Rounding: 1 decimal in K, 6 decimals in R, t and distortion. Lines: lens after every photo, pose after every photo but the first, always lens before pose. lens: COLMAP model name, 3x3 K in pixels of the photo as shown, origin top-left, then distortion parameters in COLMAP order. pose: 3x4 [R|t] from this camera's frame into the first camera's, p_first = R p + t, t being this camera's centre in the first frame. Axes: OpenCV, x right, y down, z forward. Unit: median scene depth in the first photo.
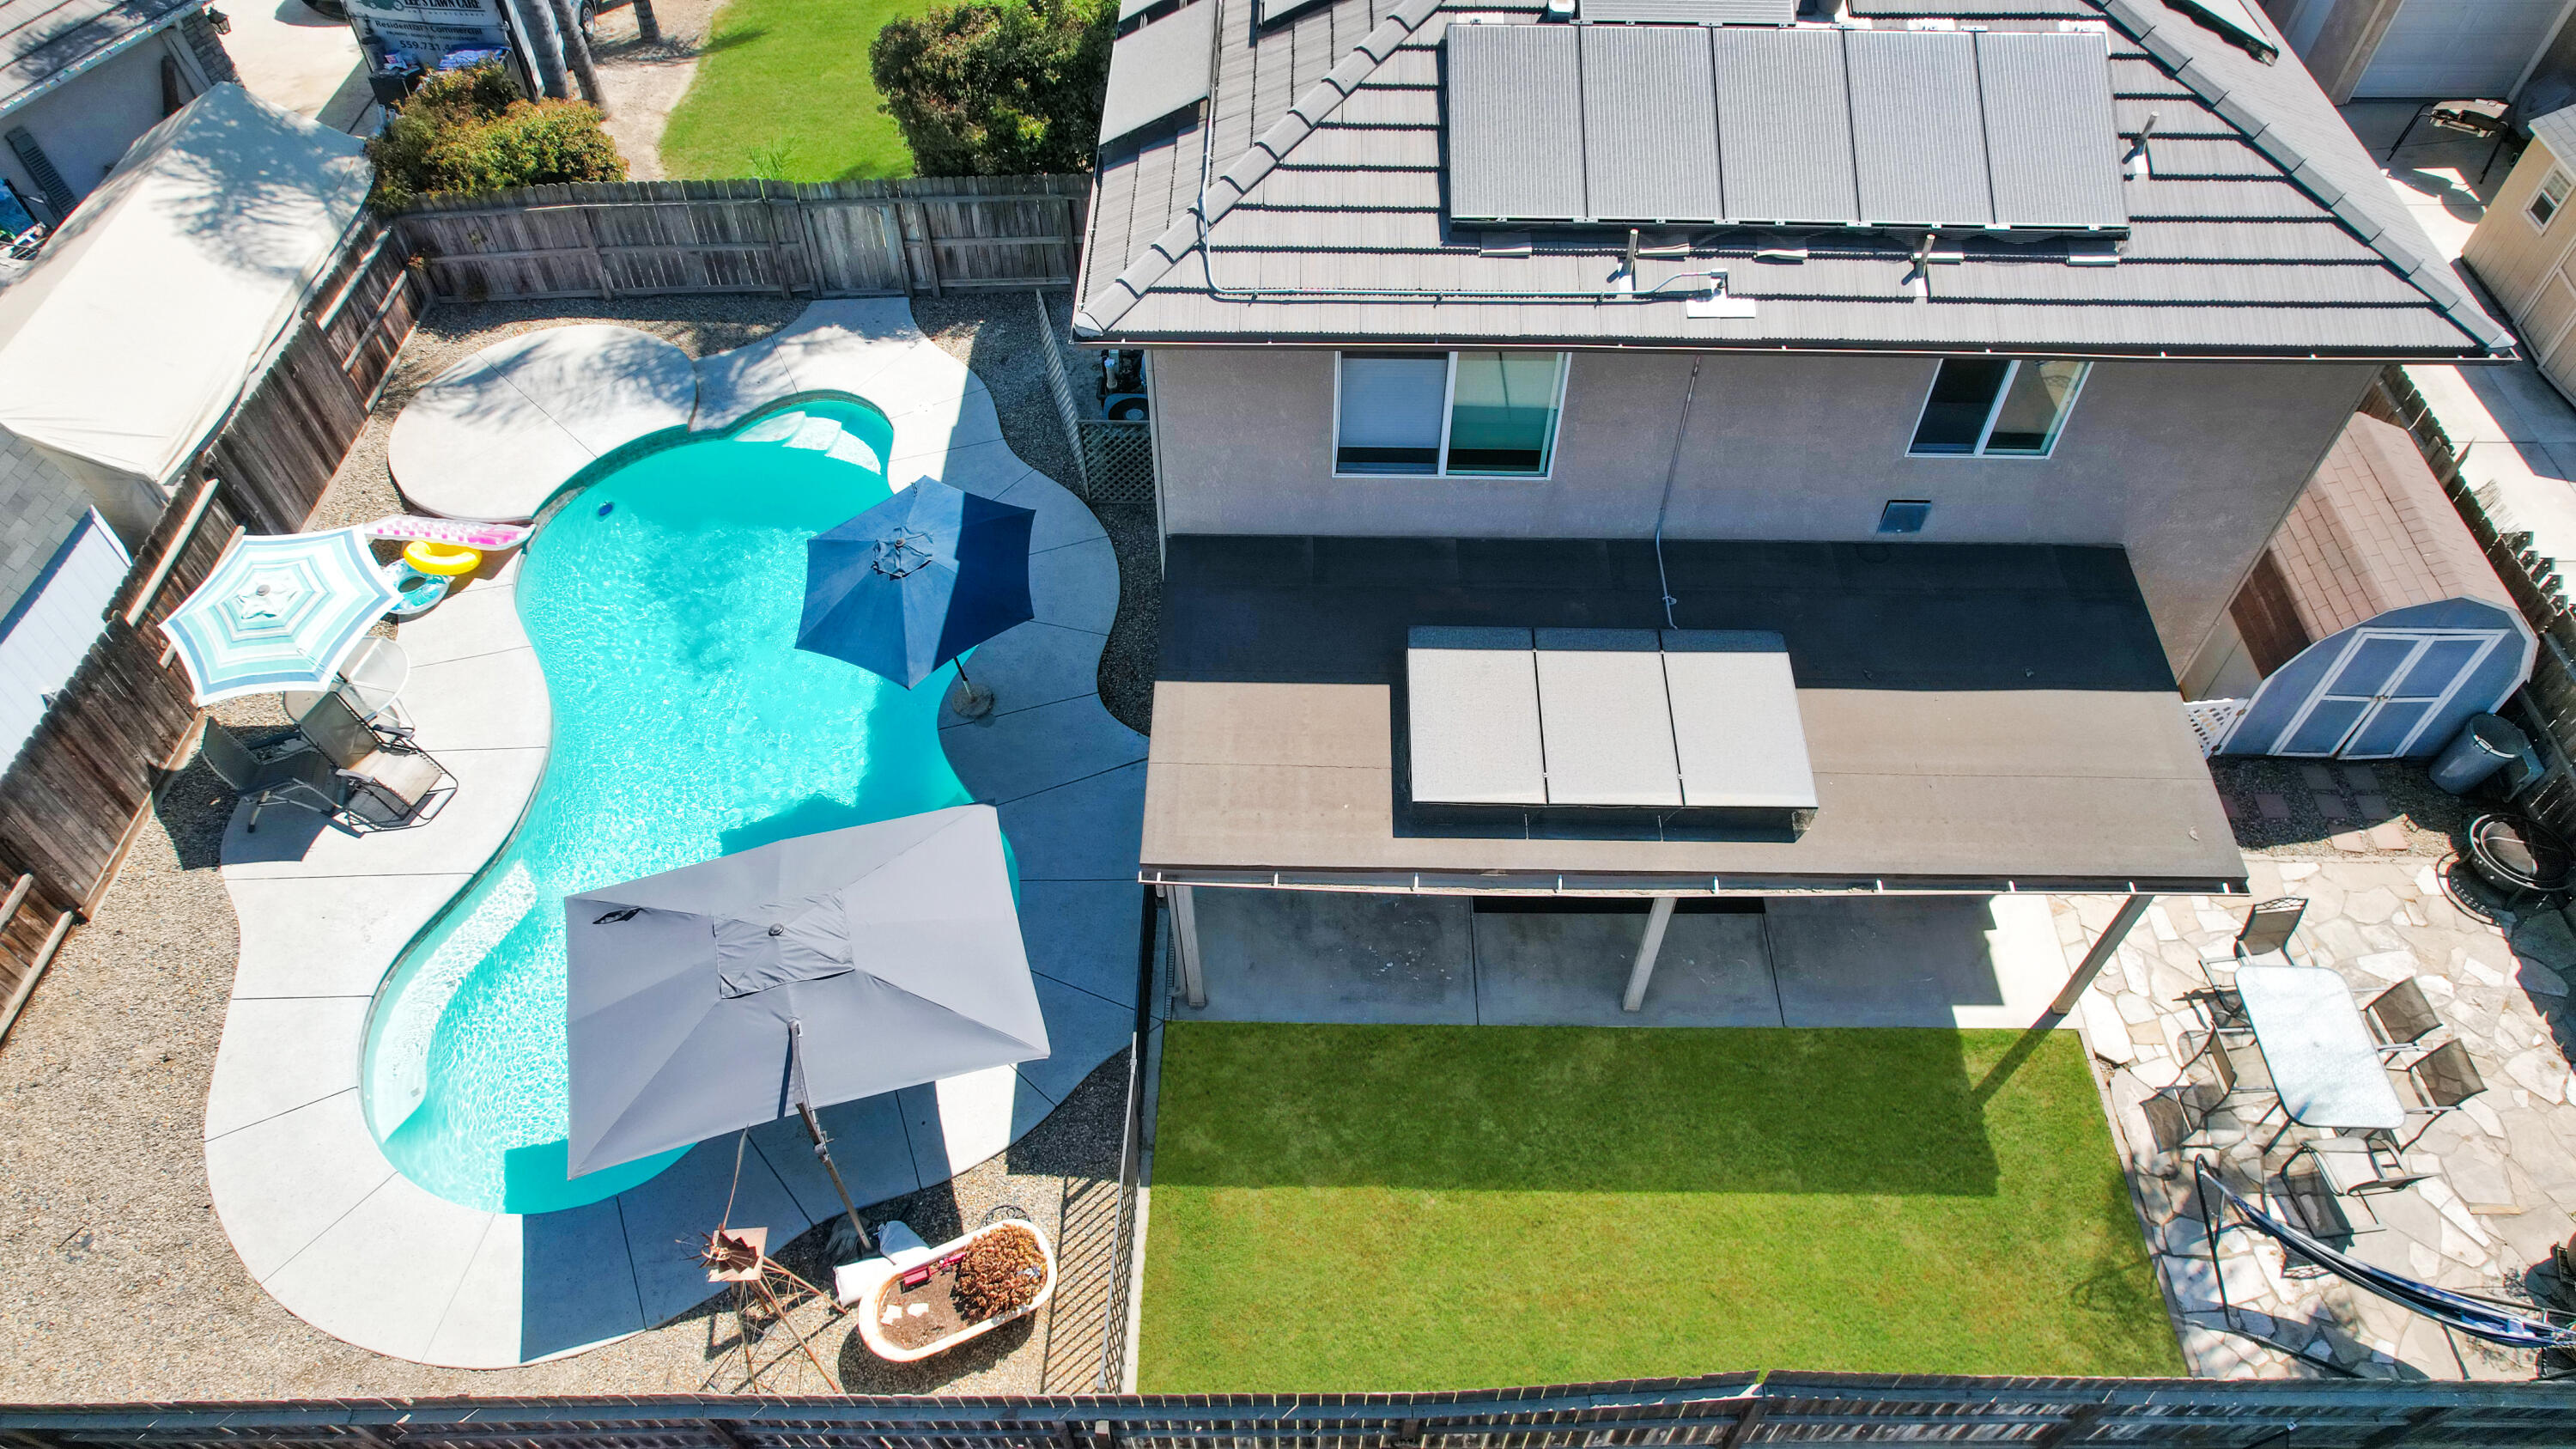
lens RADIAL K [[1610.3, 0, 1288.0], [0, 1610.3, 724.5], [0, 0, 1]] dist [-0.000129, 0.000126]
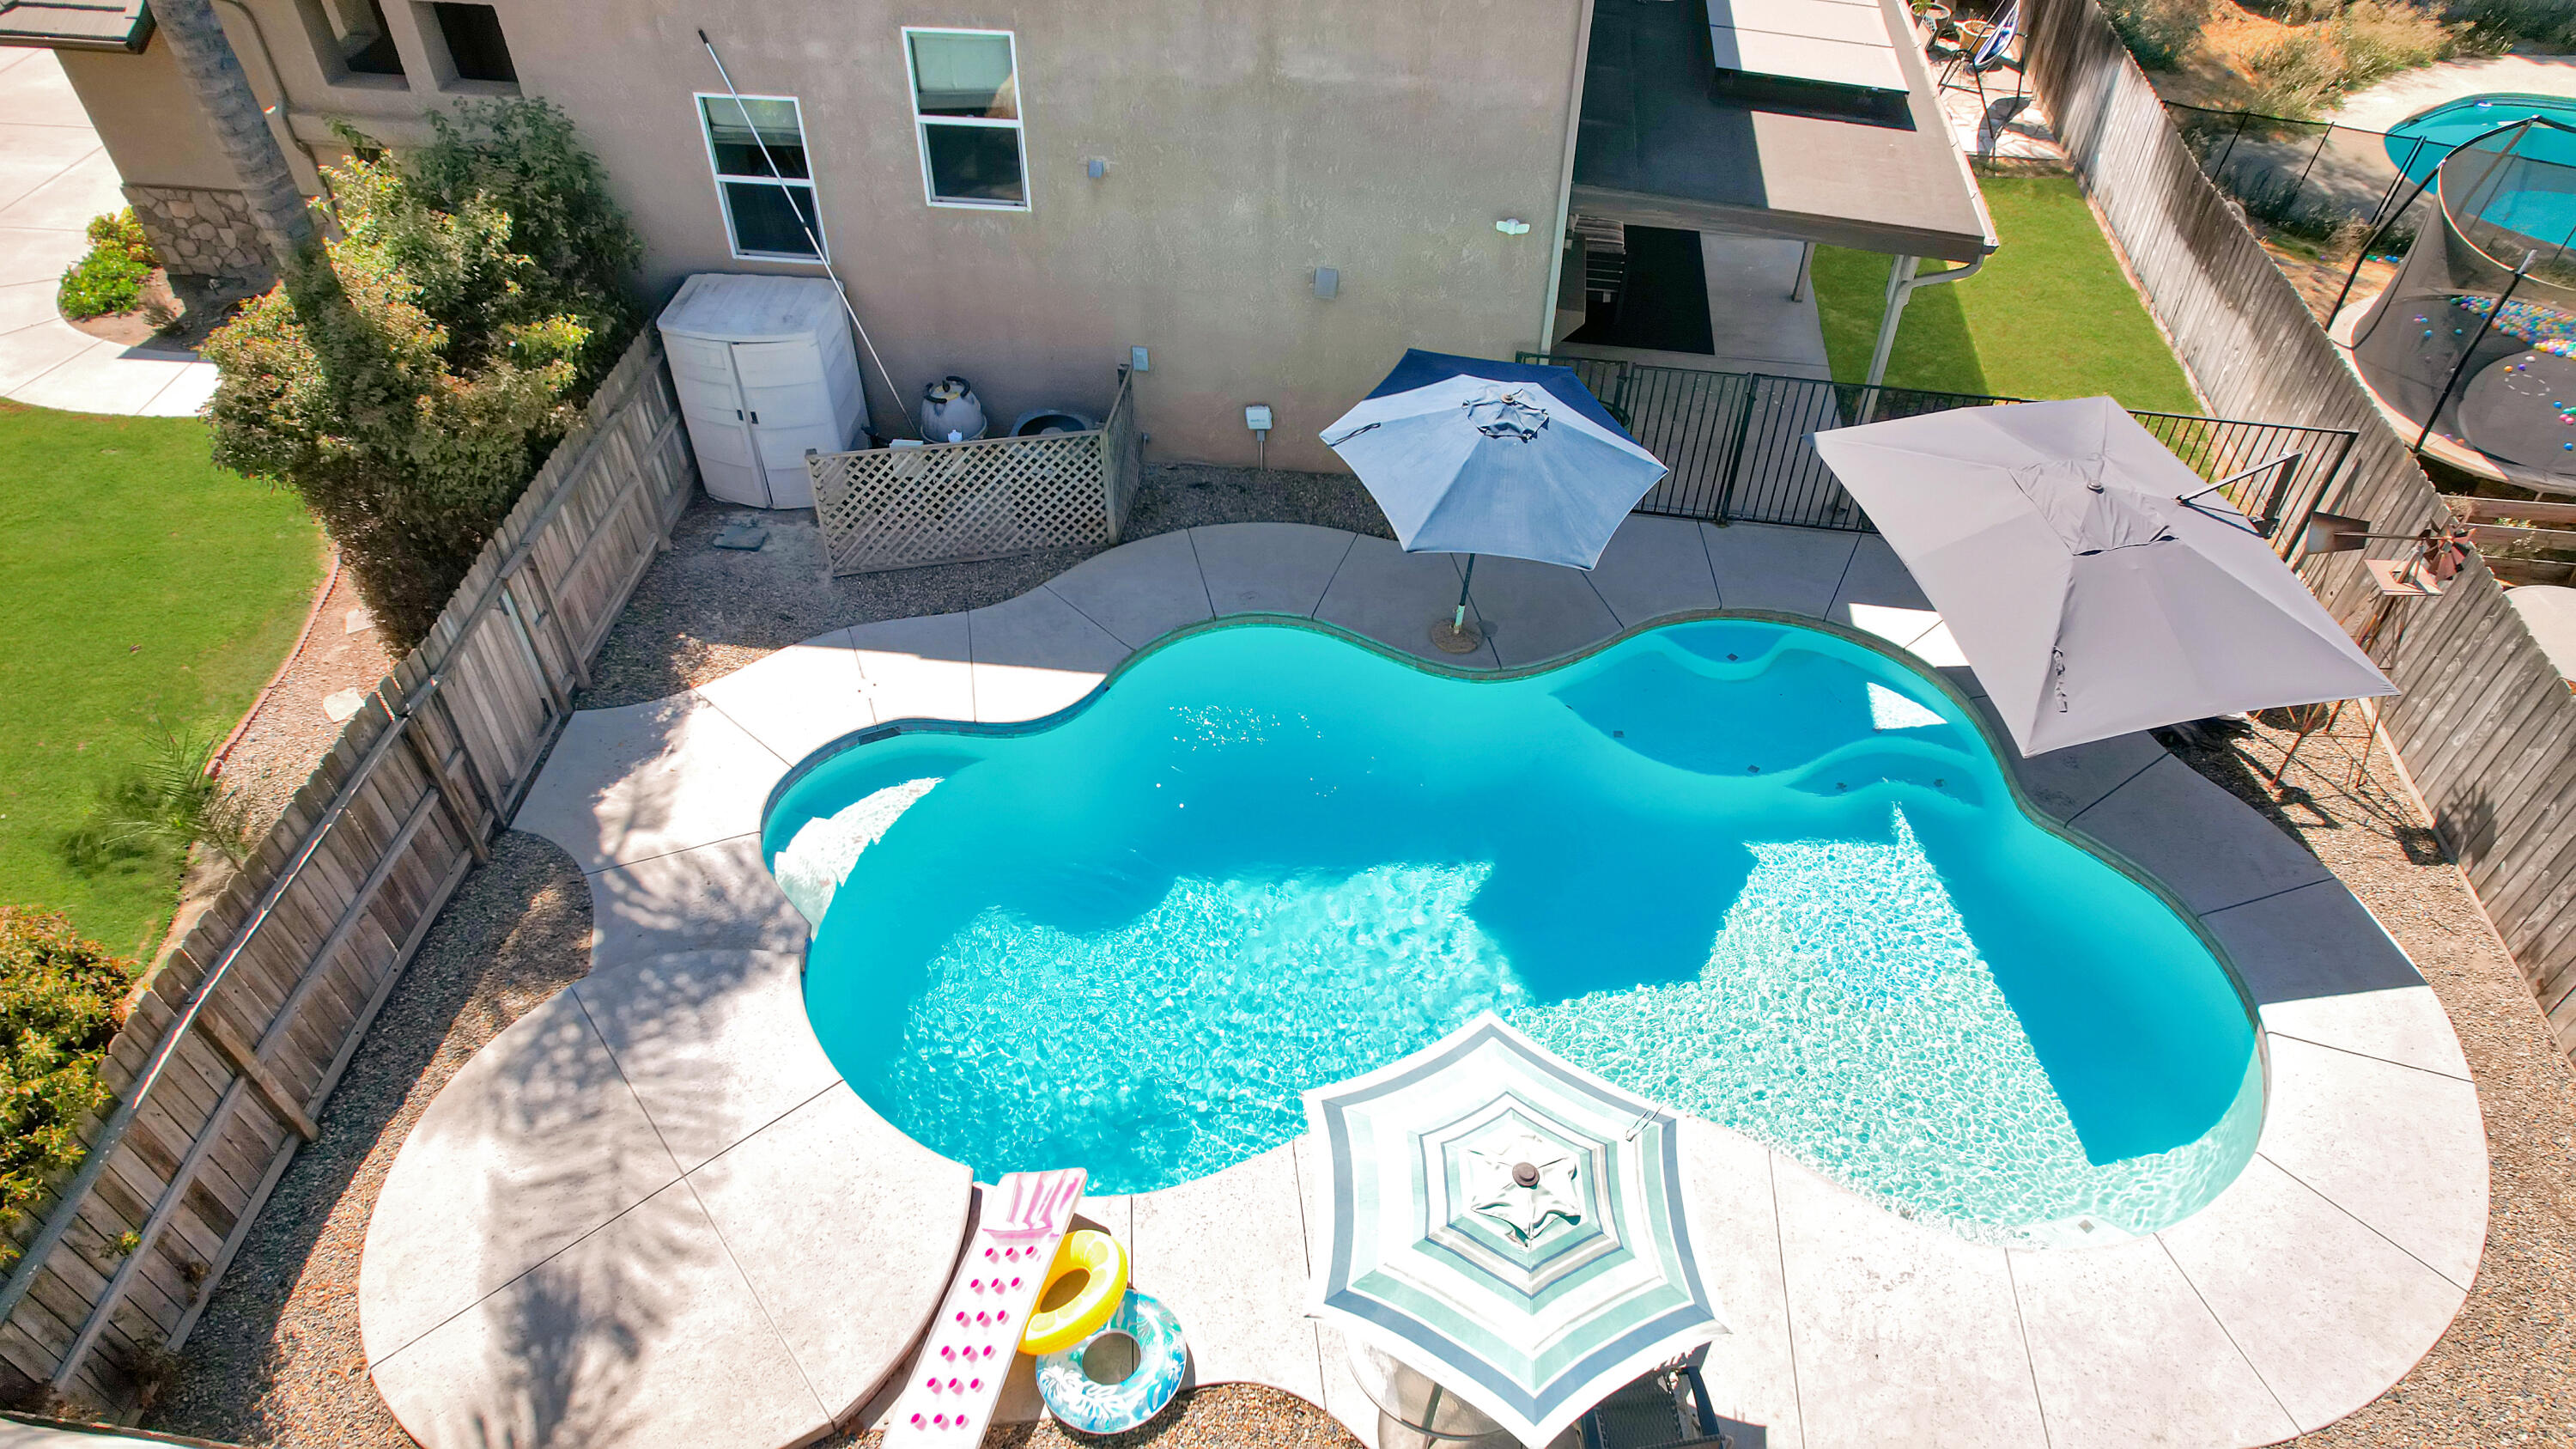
lens RADIAL K [[1610.3, 0, 1288.0], [0, 1610.3, 724.5], [0, 0, 1]] dist [-0.000129, 0.000126]
pose [[0.119115, -0.693323, 0.710715, -0.680168], [0.757438, 0.526263, 0.386439, -0.311379], [-0.641949, 0.492292, 0.587835, 0.505252]]
